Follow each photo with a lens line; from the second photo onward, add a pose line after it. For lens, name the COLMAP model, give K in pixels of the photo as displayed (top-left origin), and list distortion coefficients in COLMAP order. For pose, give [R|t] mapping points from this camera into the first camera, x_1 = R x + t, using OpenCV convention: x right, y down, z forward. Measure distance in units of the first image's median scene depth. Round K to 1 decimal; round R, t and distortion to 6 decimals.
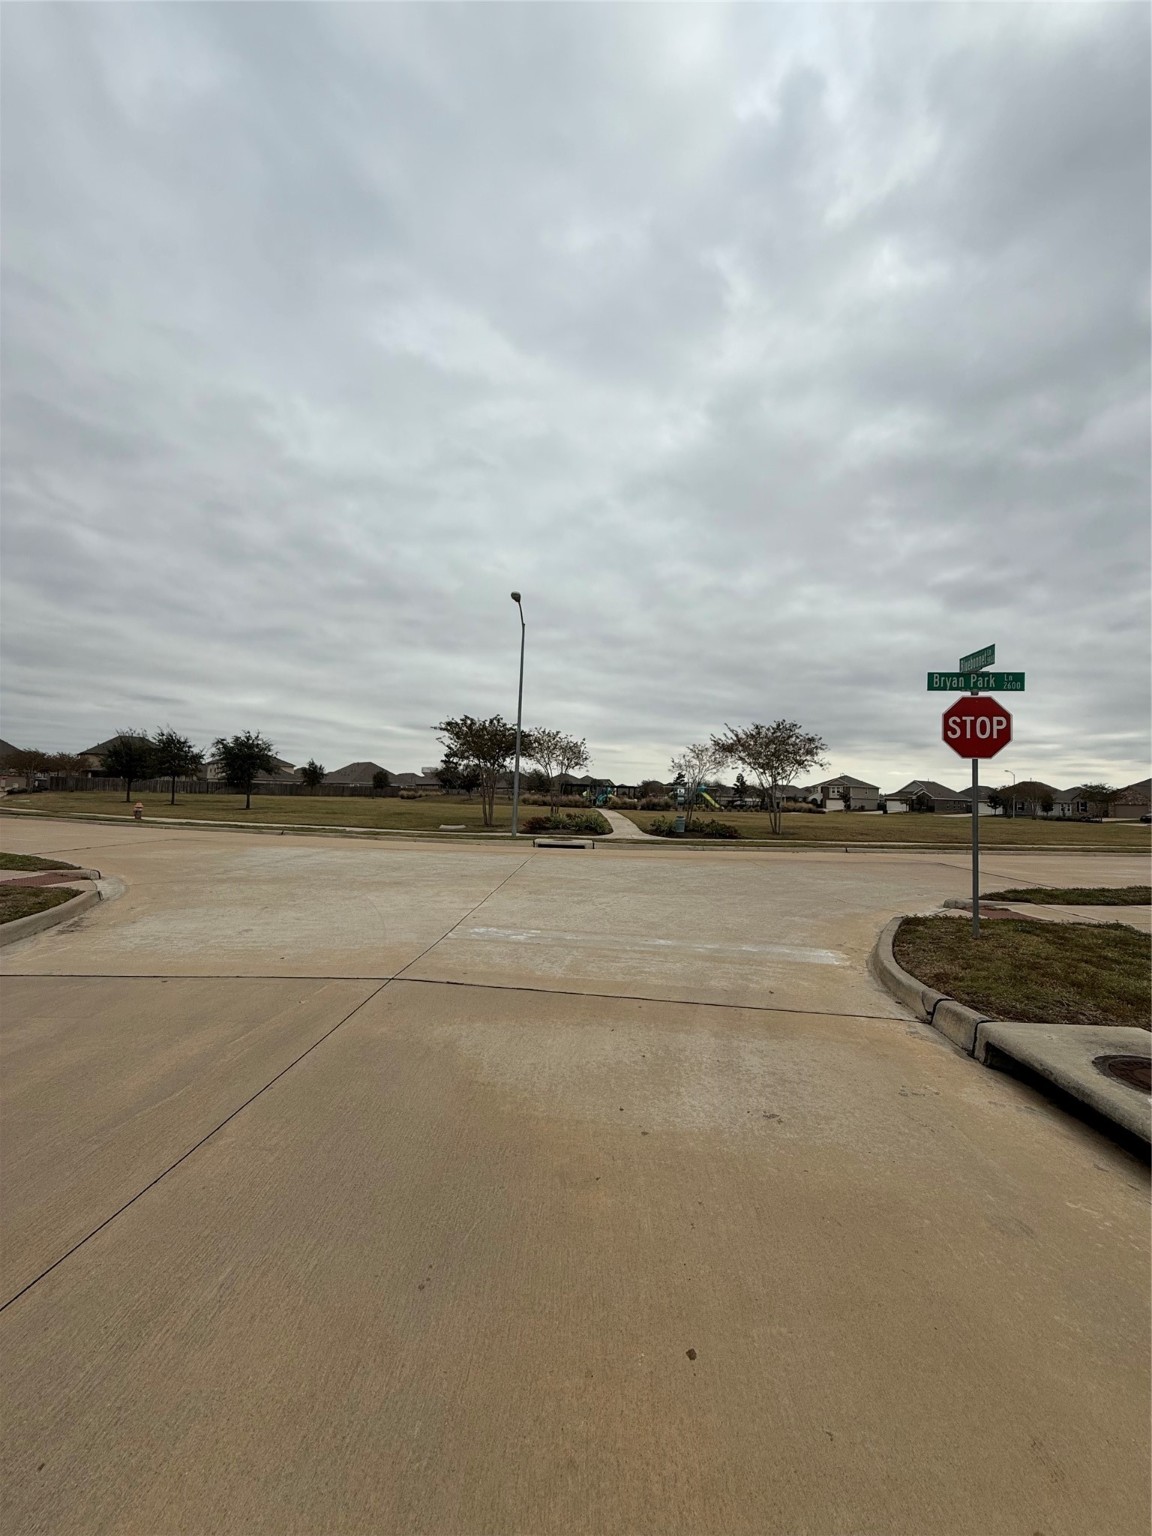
lens RADIAL K [[614.8, 0, 572.3], [0, 614.8, 765.6], [0, 0, 1]] dist [-0.000565, -0.000016]
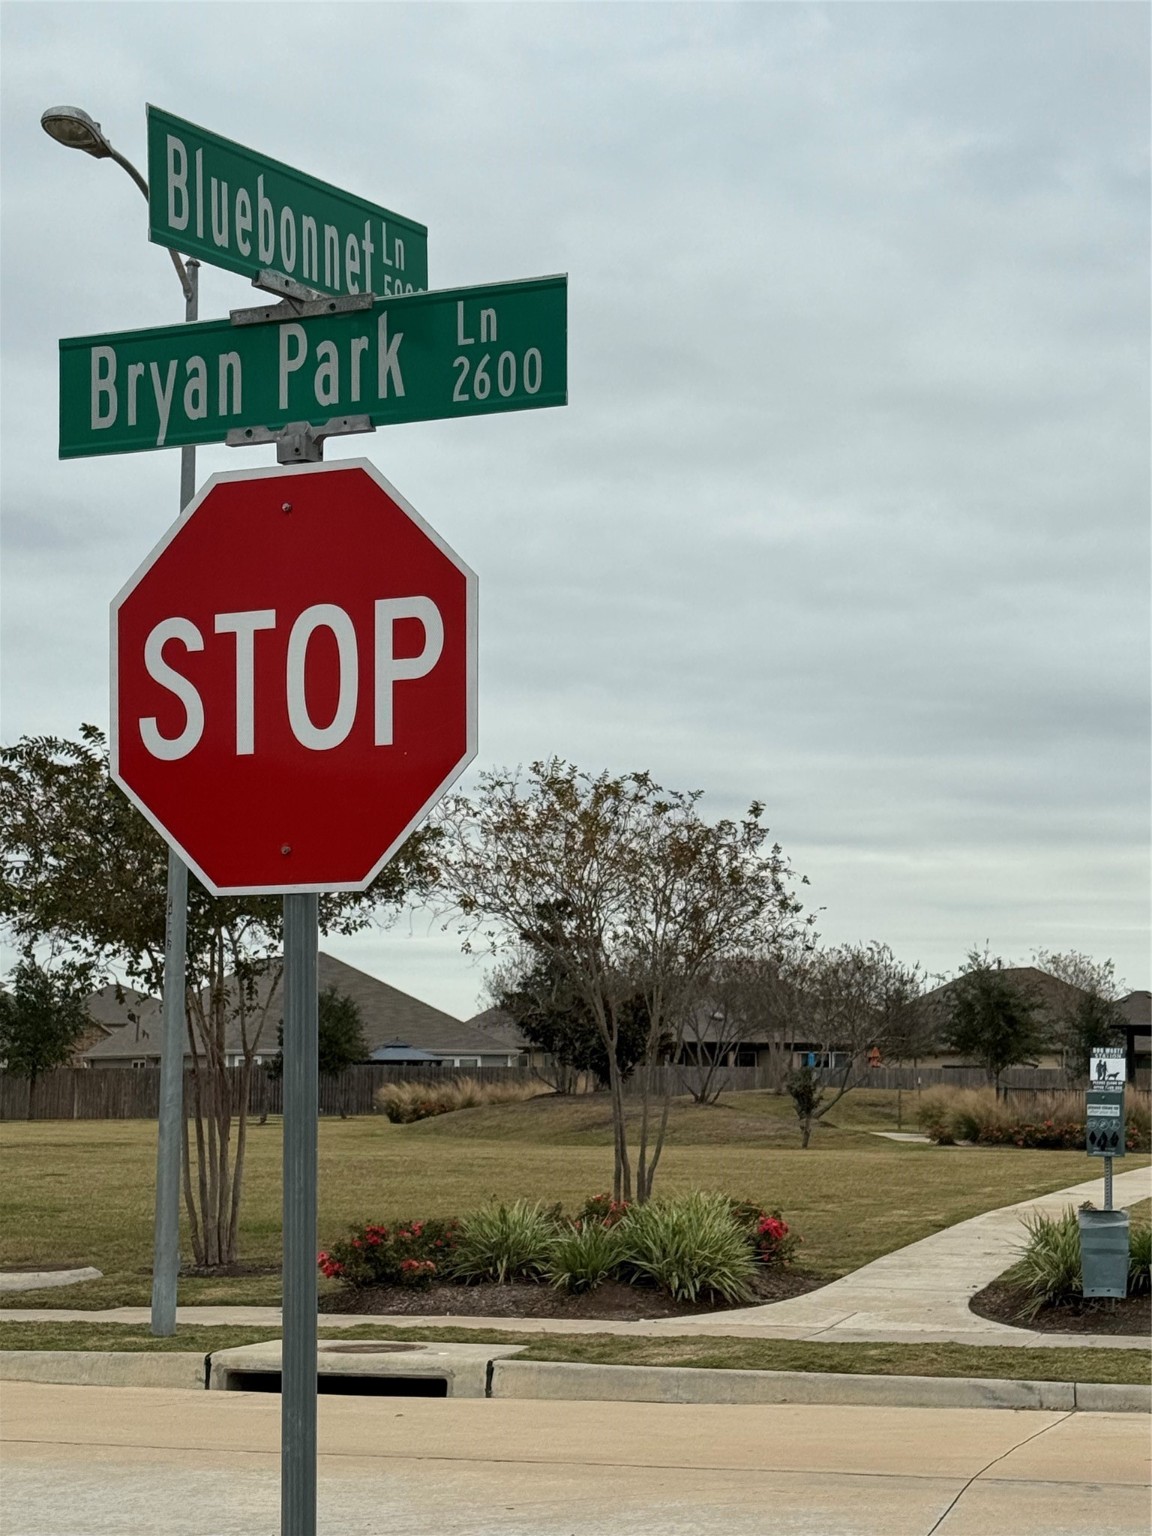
lens RADIAL K [[2986.0, 0, 576.0], [0, 2986.0, 768.8], [0, 0, 1]] dist [0.041683, 0.000000]
pose [[0.956161, -0.056182, -0.287403, 0.921537], [0.039754, 0.997241, -0.062685, 0.006789], [0.290132, 0.048512, 0.955756, 0.335964]]
